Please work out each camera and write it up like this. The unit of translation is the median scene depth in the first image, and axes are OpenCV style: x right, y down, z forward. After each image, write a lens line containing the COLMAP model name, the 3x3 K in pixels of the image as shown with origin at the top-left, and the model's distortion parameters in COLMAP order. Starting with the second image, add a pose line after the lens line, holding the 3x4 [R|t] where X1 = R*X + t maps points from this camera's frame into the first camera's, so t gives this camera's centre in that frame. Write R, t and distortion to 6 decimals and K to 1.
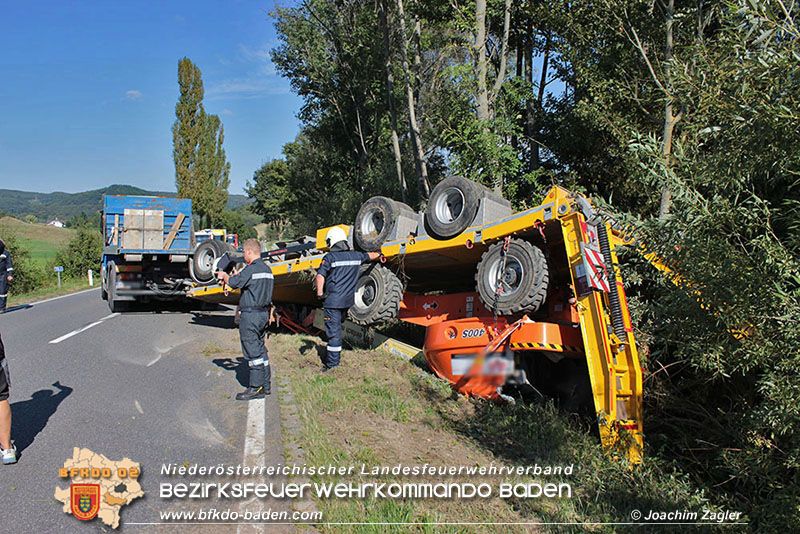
lens RADIAL K [[658.6, 0, 400.0], [0, 658.6, 267.0], [0, 0, 1]] dist [-0.206272, 0.193699]
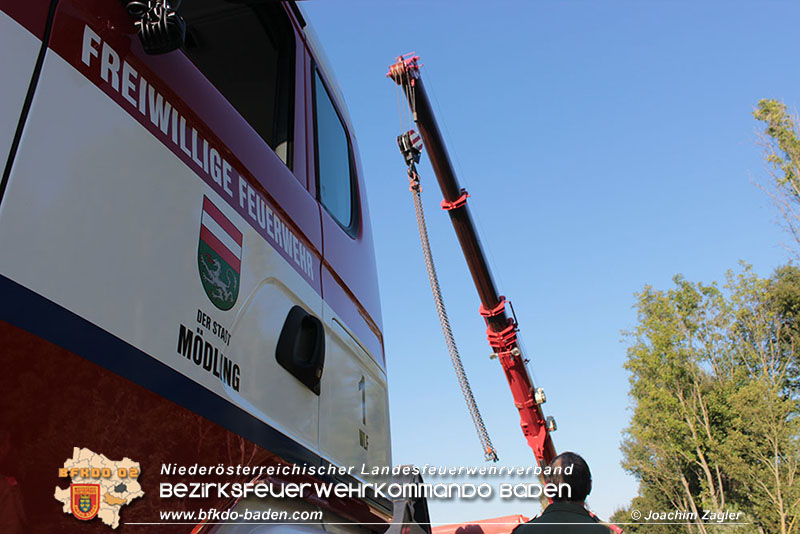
lens RADIAL K [[652.8, 0, 400.0], [0, 652.8, 267.0], [0, 0, 1]] dist [-0.123343, 0.068628]
pose [[0.868589, -0.276395, -0.411289, 0.402977], [0.046107, 0.871471, -0.488275, 0.085576], [0.493383, 0.405147, 0.769694, -2.561083]]
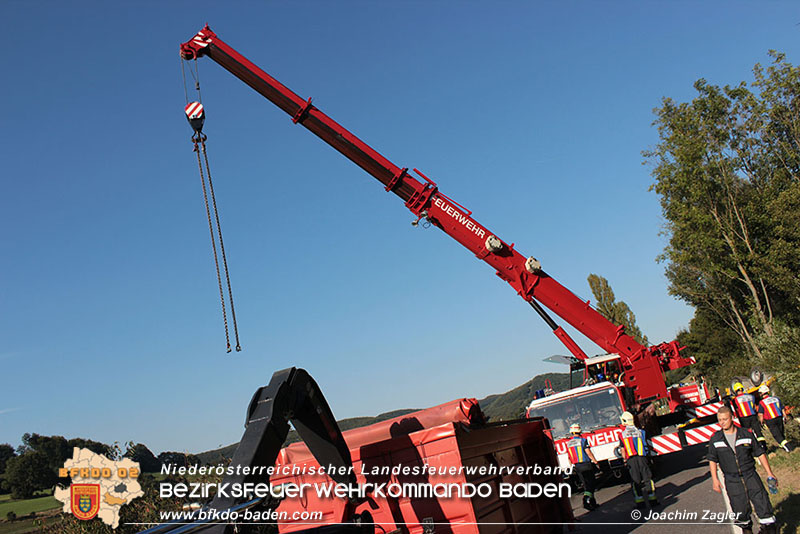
lens RADIAL K [[658.6, 0, 400.0], [0, 658.6, 267.0], [0, 0, 1]] dist [-0.206272, 0.193699]
pose [[0.782301, -0.330131, -0.528222, 0.458461], [0.183434, 0.932497, -0.311130, 0.033468], [0.595279, 0.146504, 0.790051, -2.272704]]
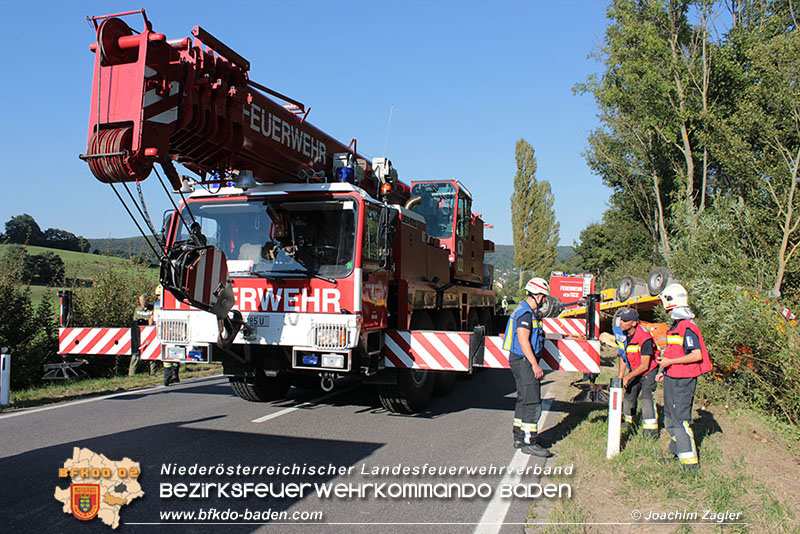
lens RADIAL K [[658.6, 0, 400.0], [0, 658.6, 267.0], [0, 0, 1]] dist [-0.206272, 0.193699]
pose [[0.879671, -0.005113, -0.475556, 0.306818], [-0.031917, 0.997053, -0.069759, 0.033134], [0.474511, 0.076543, 0.876915, -1.164831]]
